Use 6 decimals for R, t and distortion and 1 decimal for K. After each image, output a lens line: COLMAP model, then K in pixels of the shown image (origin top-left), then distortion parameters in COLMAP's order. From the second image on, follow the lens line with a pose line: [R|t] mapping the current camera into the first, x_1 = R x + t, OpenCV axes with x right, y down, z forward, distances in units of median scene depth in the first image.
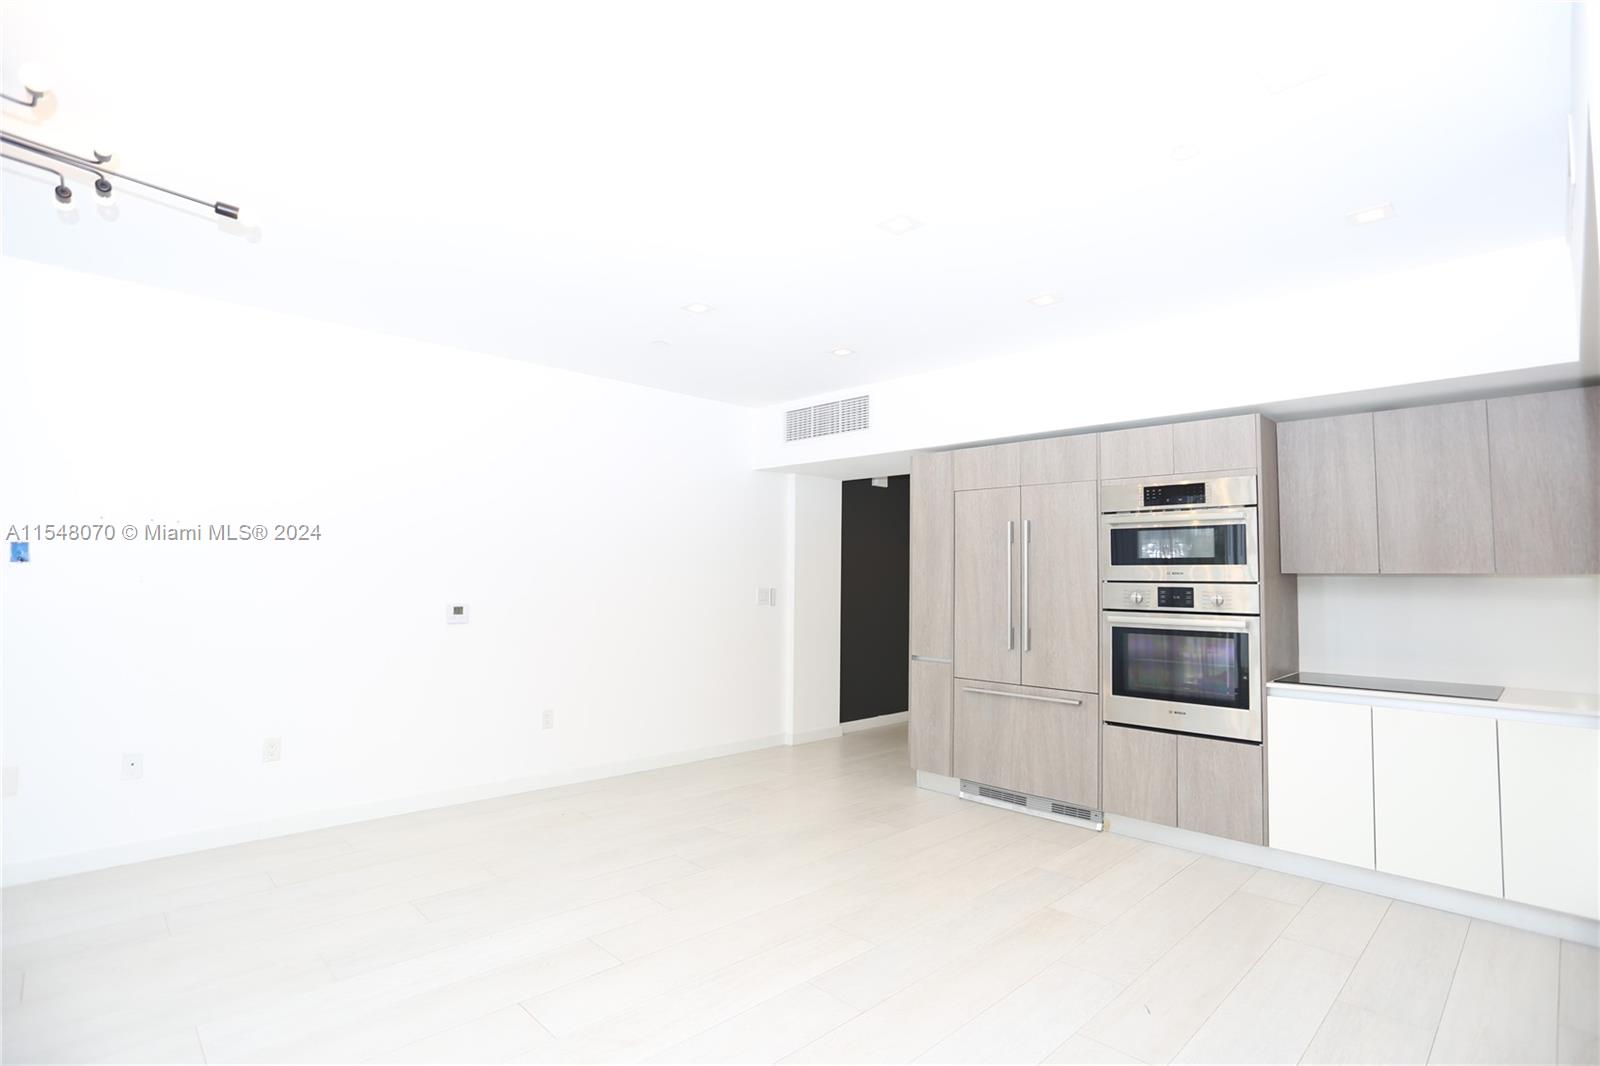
lens RADIAL K [[781.3, 0, 798.0], [0, 781.3, 523.2], [0, 0, 1]] dist [-0.063445, 0.000061]
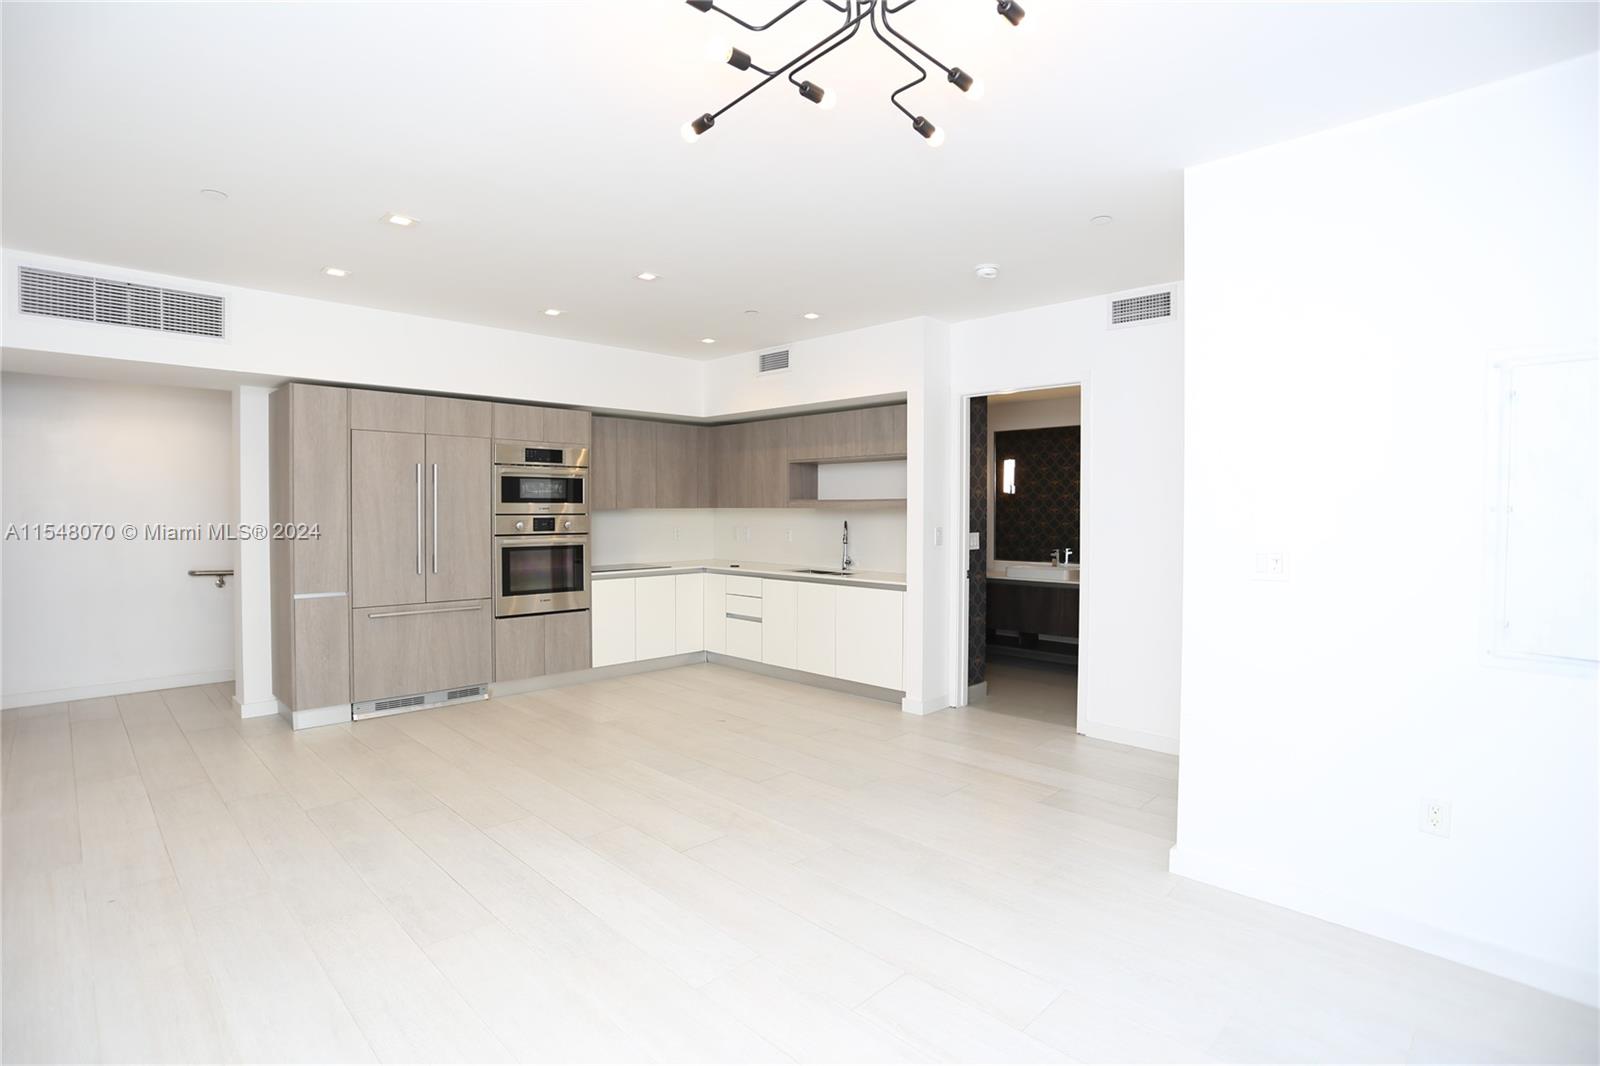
lens RADIAL K [[781.3, 0, 798.0], [0, 781.3, 523.2], [0, 0, 1]] dist [-0.063445, 0.000061]
pose [[-0.003341, -0.029627, 0.999555, -0.964758], [-0.068955, 0.997189, 0.029326, 0.014407], [-0.997614, -0.068827, -0.005375, 0.484322]]
